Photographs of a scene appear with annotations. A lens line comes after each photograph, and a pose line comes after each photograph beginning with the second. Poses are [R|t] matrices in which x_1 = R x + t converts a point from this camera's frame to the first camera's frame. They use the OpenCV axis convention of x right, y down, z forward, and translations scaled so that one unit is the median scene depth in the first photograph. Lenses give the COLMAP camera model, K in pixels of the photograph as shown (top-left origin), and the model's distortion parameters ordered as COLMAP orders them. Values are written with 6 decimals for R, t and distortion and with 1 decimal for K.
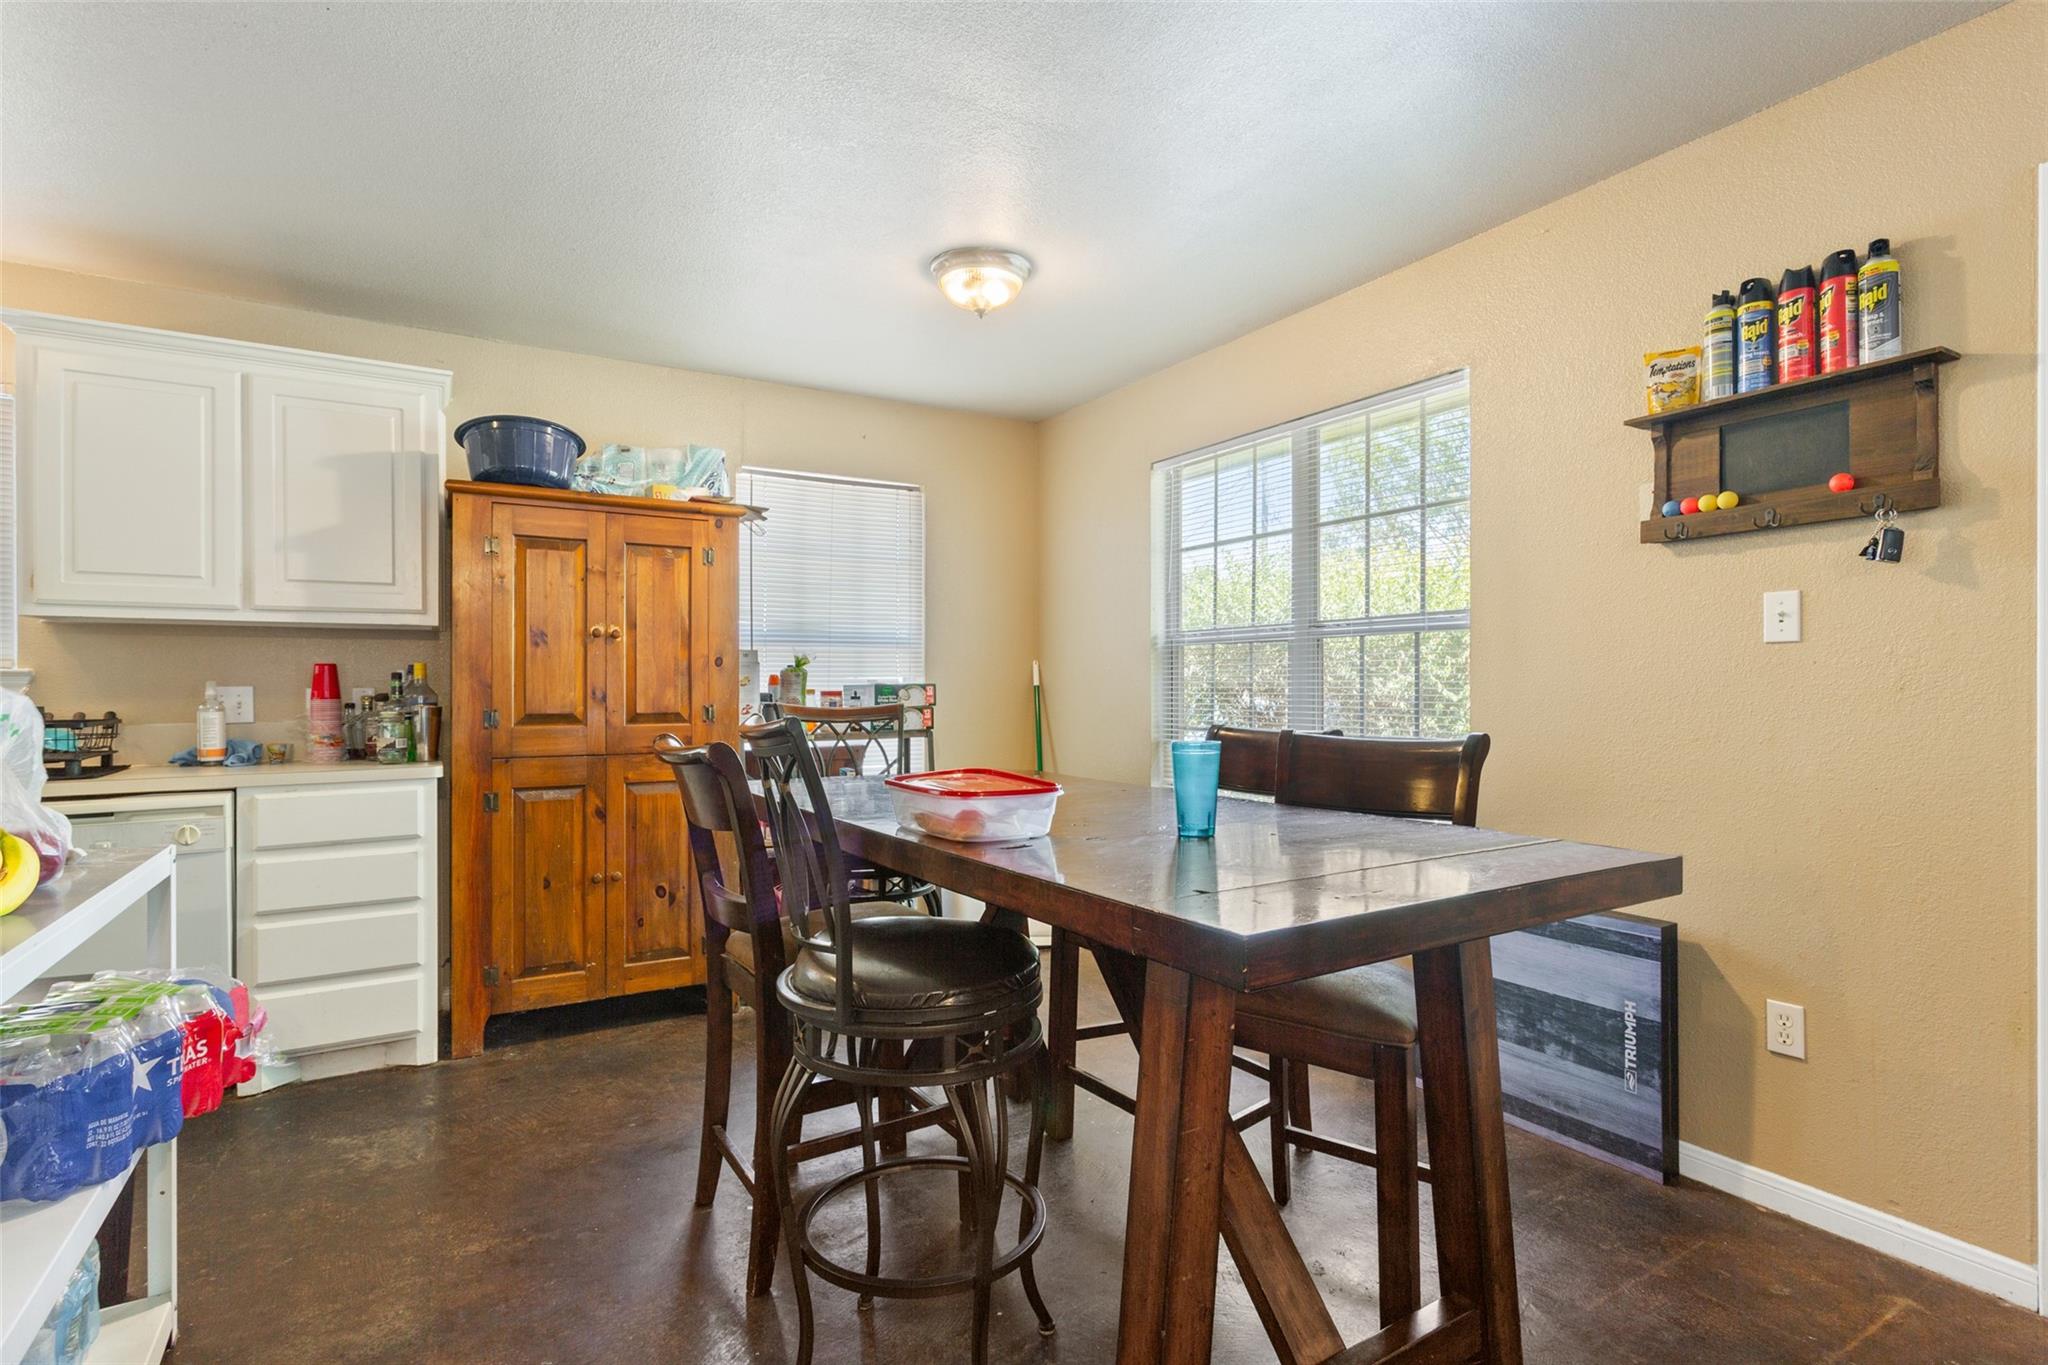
lens RADIAL K [[977.3, 0, 1029.3], [0, 977.3, 688.7], [0, 0, 1]] dist [0.003914, 0.000362]
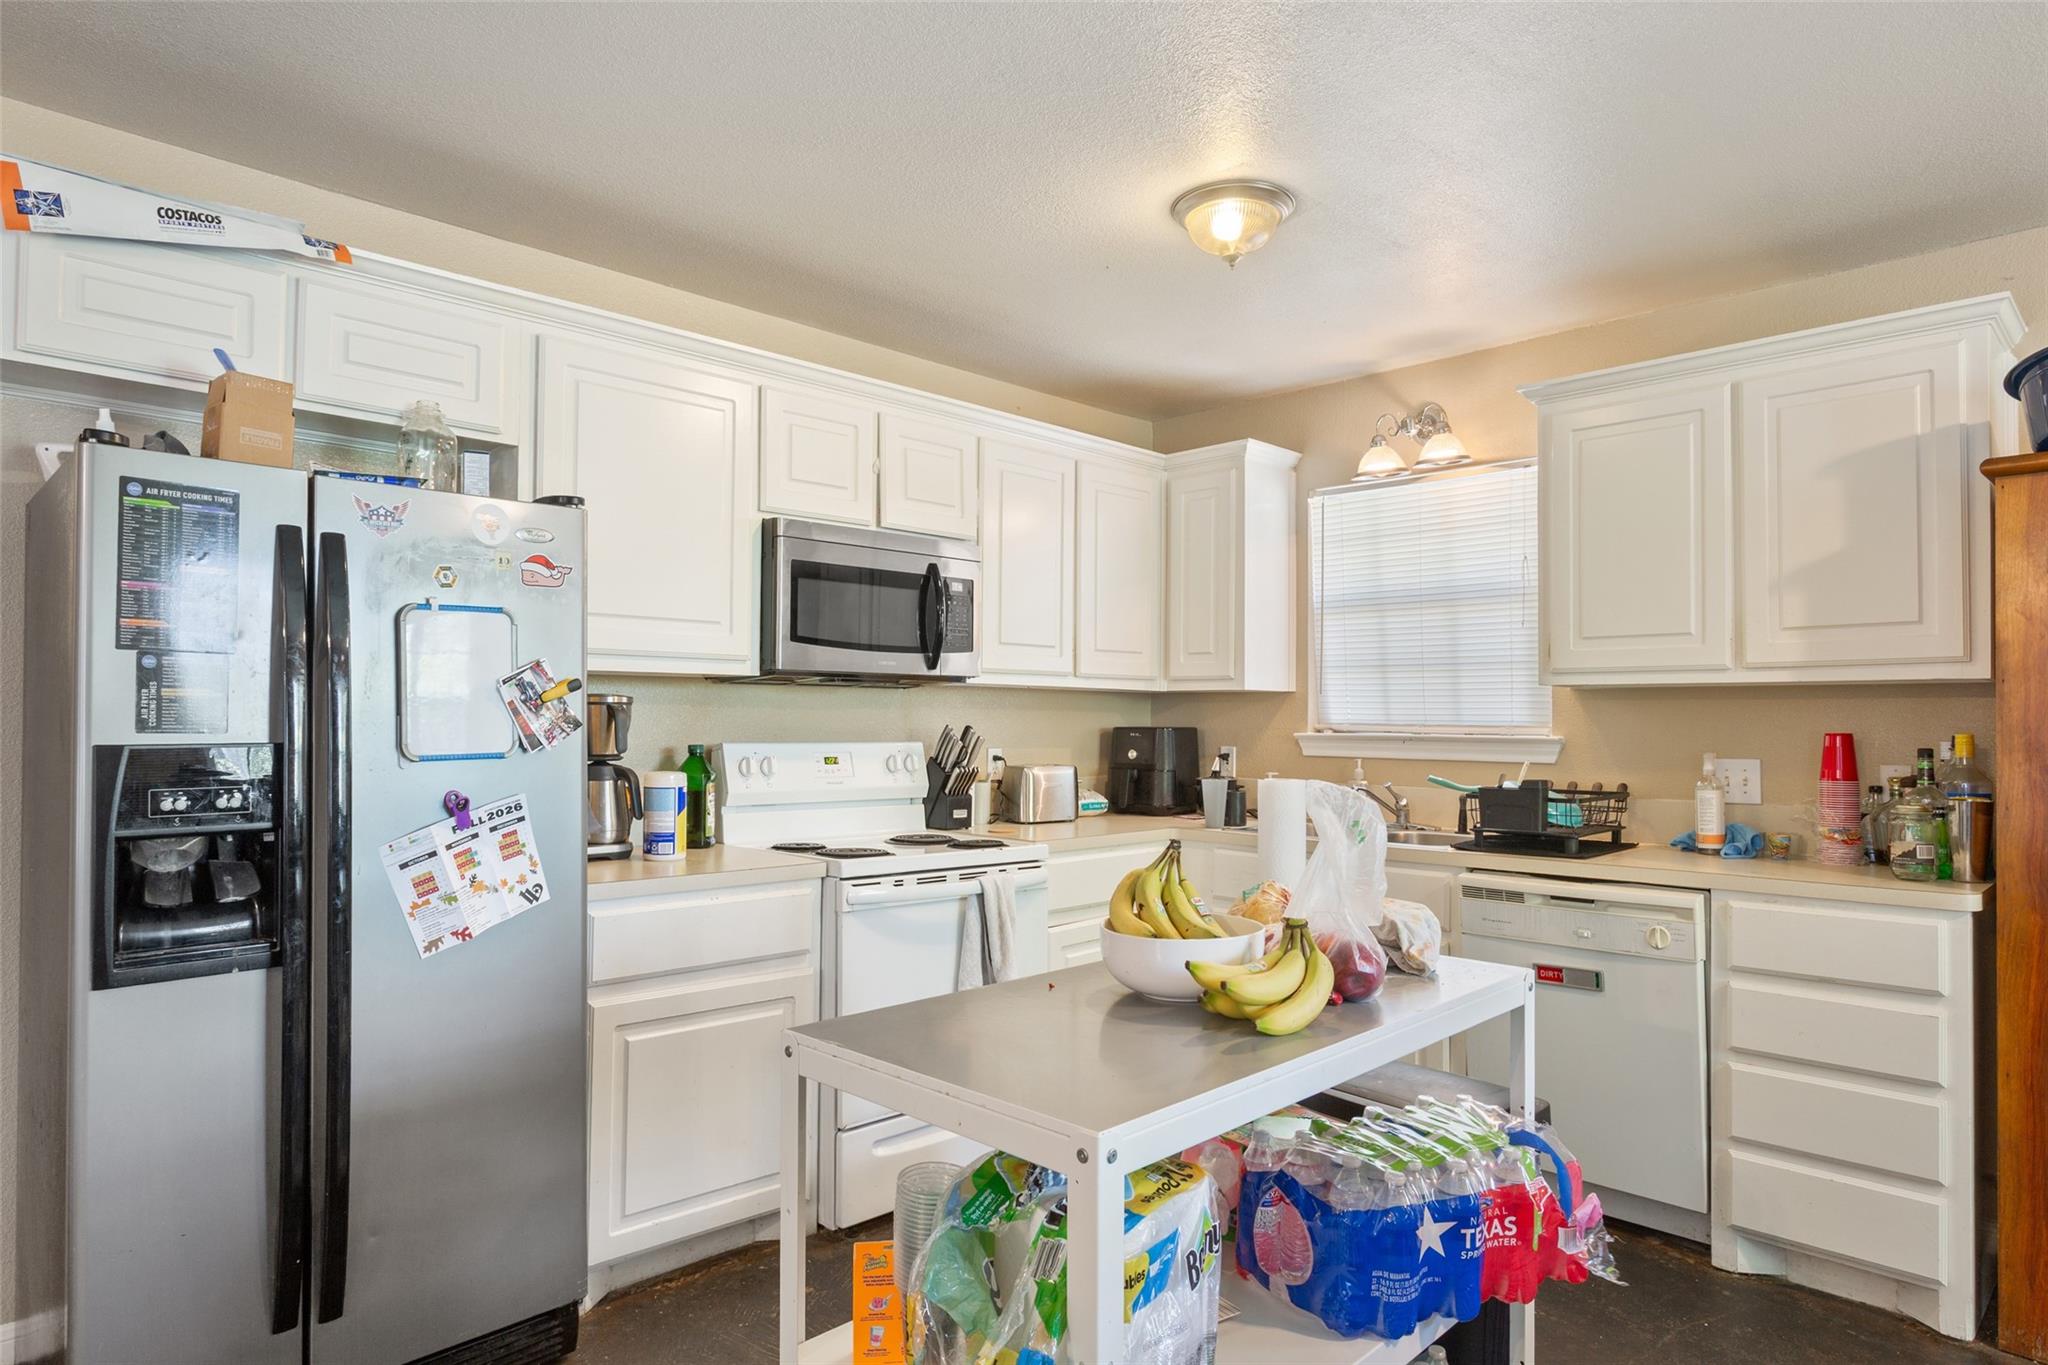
lens RADIAL K [[1205.5, 0, 1023.0], [0, 1205.5, 702.0], [0, 0, 1]] dist [-0.000557, 0.000264]
pose [[0.234412, -0.010213, -0.972084, 0.039340], [-0.004422, 0.999923, -0.011572, -0.037591], [0.972127, 0.007011, 0.234349, 0.177731]]
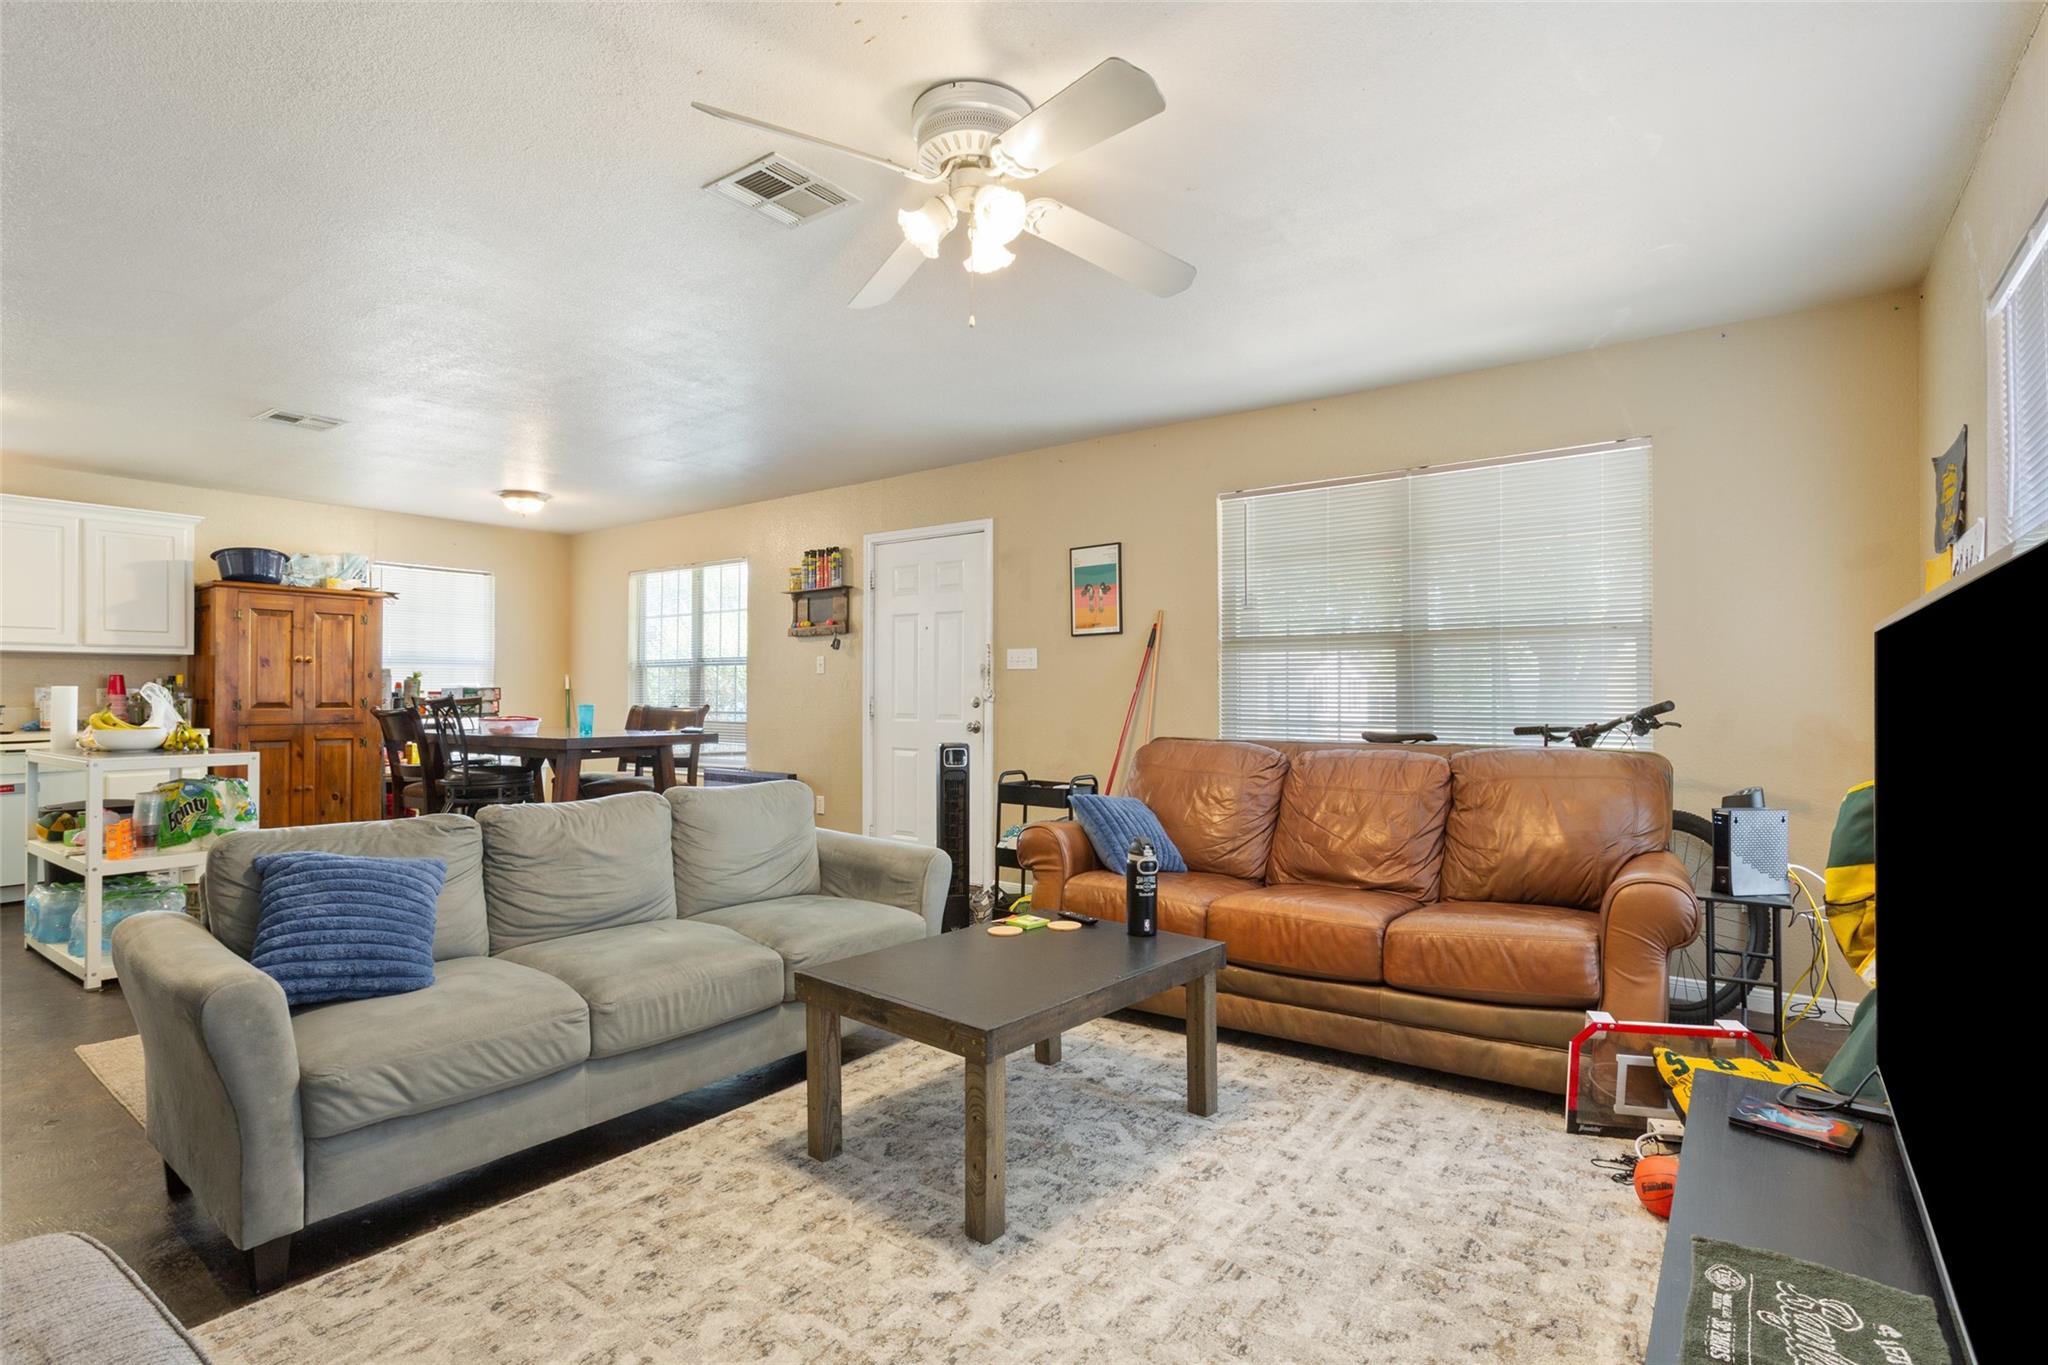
lens RADIAL K [[977.3, 0, 1024.3], [0, 977.3, 687.1], [0, 0, 1]] dist [0.003914, 0.000362]
pose [[0.925472, 0.003946, 0.378796, 0.149273], [0.000378, 0.999936, -0.011341, 0.018646], [-0.378816, 0.010639, 0.925411, -1.356772]]
